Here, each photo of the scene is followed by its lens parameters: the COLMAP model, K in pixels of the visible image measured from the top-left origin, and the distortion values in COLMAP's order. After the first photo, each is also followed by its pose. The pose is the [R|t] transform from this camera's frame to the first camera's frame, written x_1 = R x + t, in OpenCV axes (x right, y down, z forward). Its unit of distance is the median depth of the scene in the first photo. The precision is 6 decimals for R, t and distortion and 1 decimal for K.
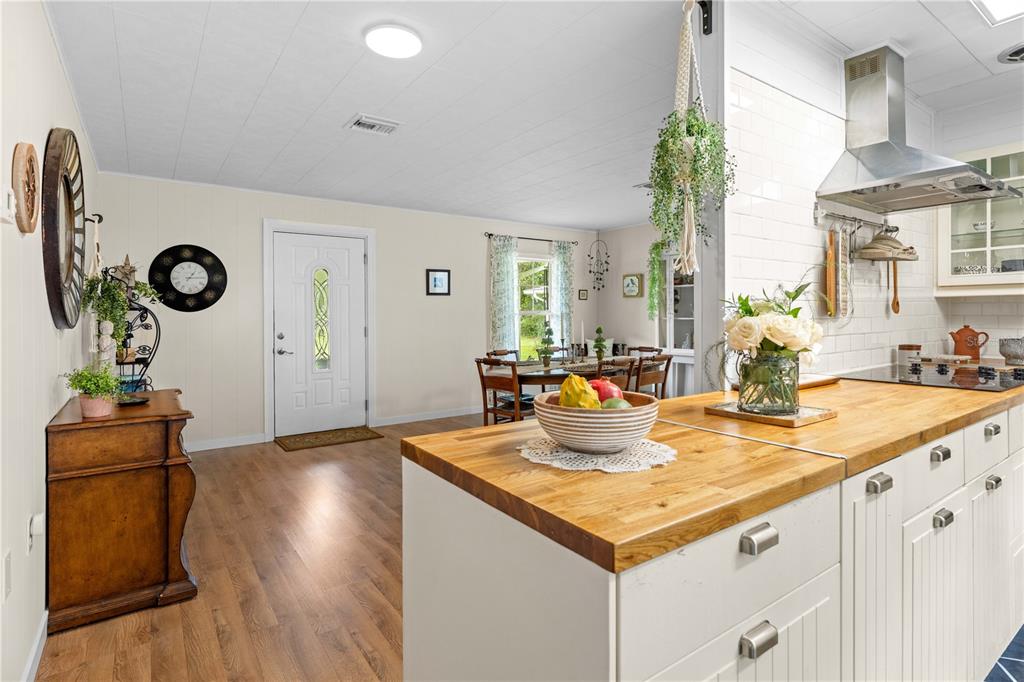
lens RADIAL K [[507.3, 0, 509.8], [0, 507.3, 318.1], [0, 0, 1]] dist [-0.000911, -0.000153]
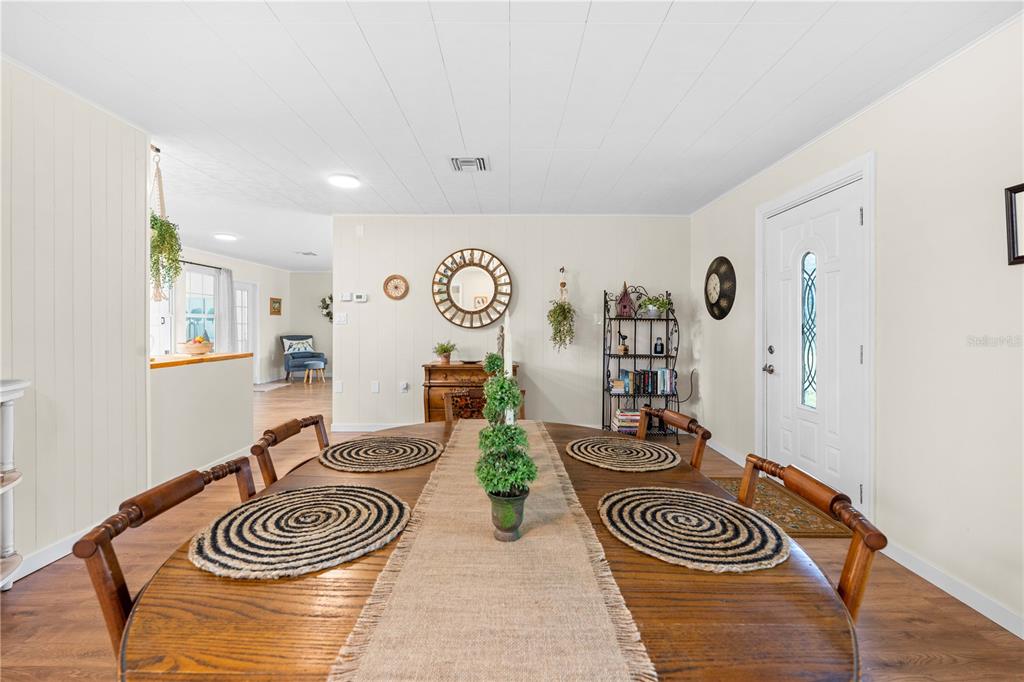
lens RADIAL K [[416.6, 0, 513.9], [0, 416.6, 322.4], [0, 0, 1]] dist [-0.000745, -0.000164]
pose [[-0.579486, -0.000573, -0.814982, 0.294651], [-0.004788, 0.999985, 0.002701, -0.006179], [0.814968, 0.005467, -0.579480, 1.023013]]
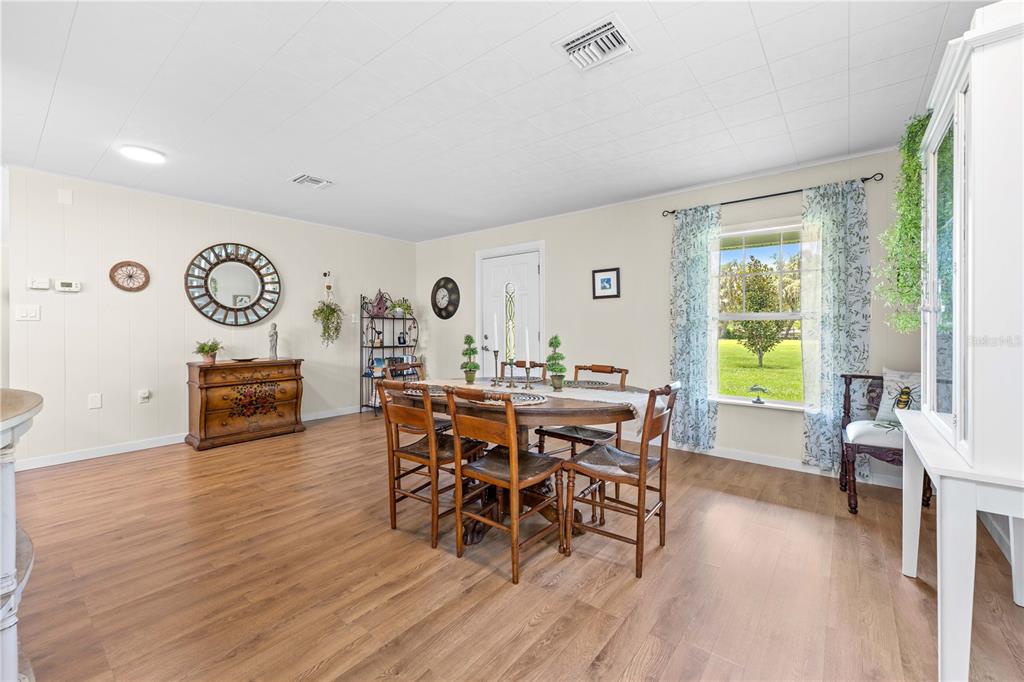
lens RADIAL K [[416.6, 0, 510.3], [0, 416.6, 322.4], [0, 0, 1]] dist [-0.000745, -0.000164]
pose [[0.269856, -0.003737, -0.962894, 0.601885], [-0.006934, 0.999959, -0.005825, 0.003302], [0.962876, 0.008248, 0.269819, 0.747893]]
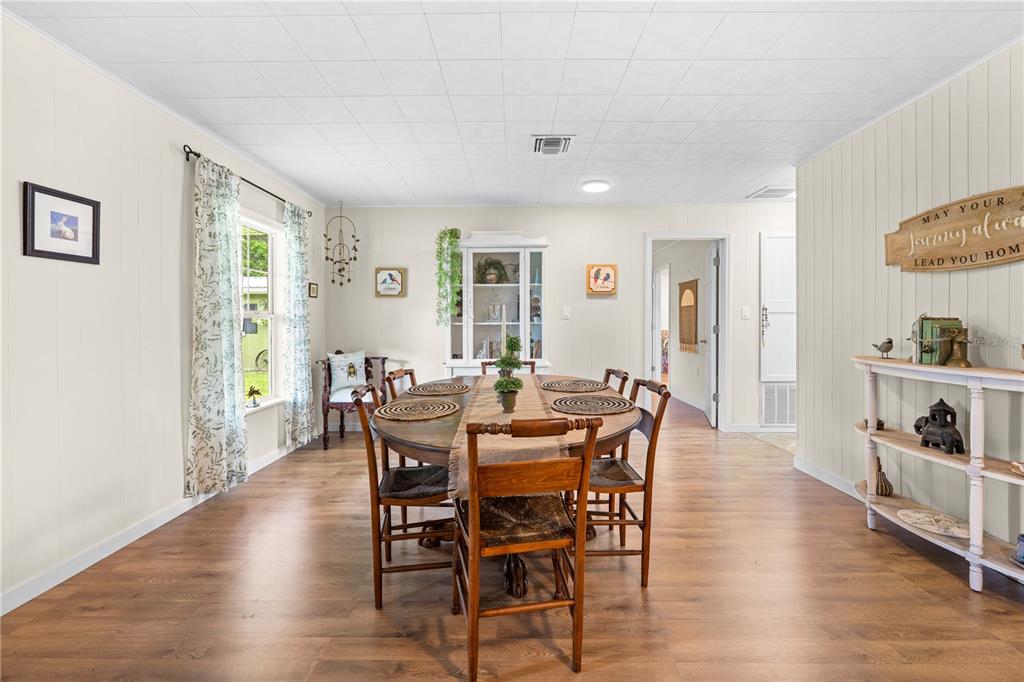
lens RADIAL K [[416.6, 0, 509.1], [0, 416.6, 327.3], [0, 0, 1]] dist [-0.000745, -0.000164]
pose [[0.591623, -0.002780, 0.806210, -0.227957], [0.004478, 0.999990, 0.000162, 0.008522], [-0.806203, 0.003514, 0.591629, 0.631512]]
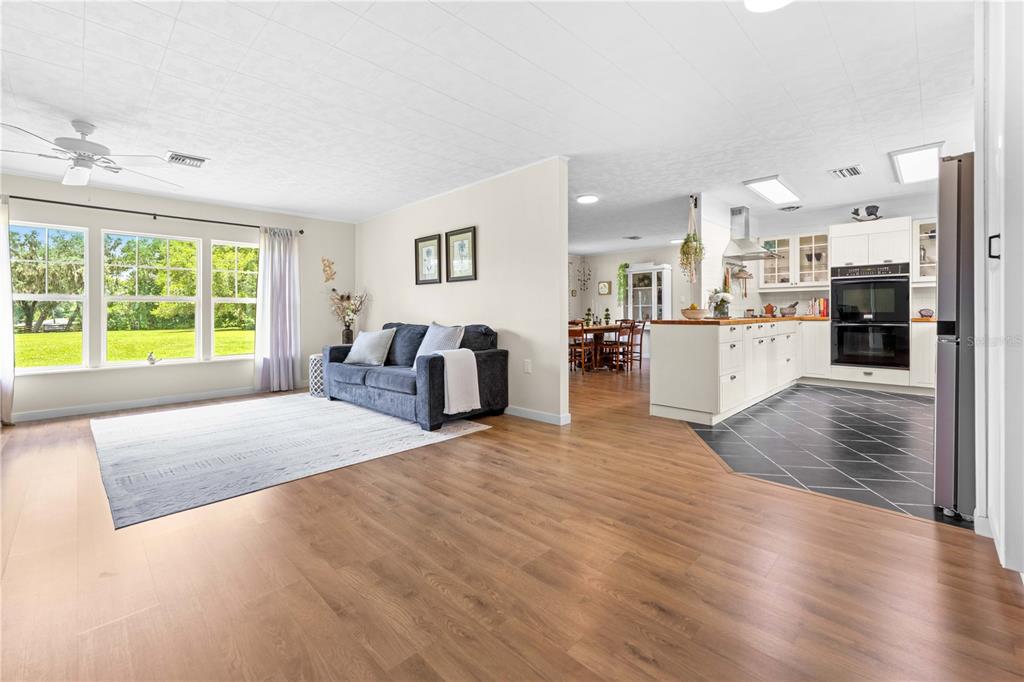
lens RADIAL K [[416.6, 0, 507.2], [0, 416.6, 316.6], [0, 0, 1]] dist [-0.000745, -0.000164]
pose [[0.987409, -0.002413, 0.158168, -0.432028], [0.002239, 0.999997, 0.001282, 0.043453], [-0.158170, -0.000912, 0.987411, -0.506967]]
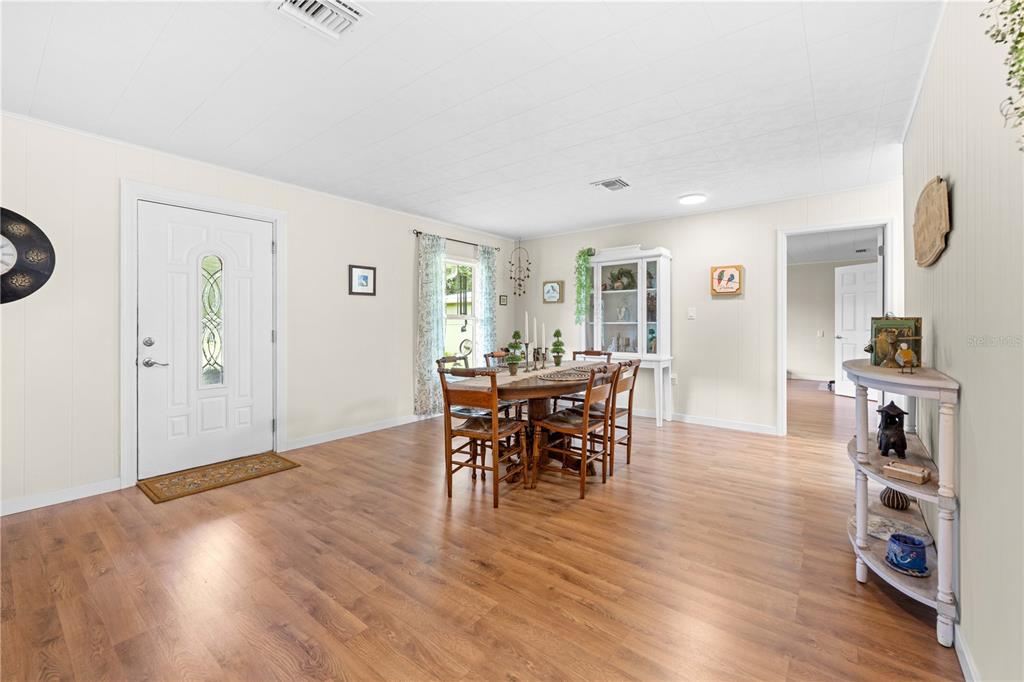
lens RADIAL K [[416.6, 0, 507.9], [0, 416.6, 324.4], [0, 0, 1]] dist [-0.000745, -0.000164]
pose [[0.961361, 0.005154, 0.275243, -0.112867], [-0.003526, 0.999973, -0.006407, 0.011473], [-0.275269, 0.005189, 0.961353, 0.266383]]
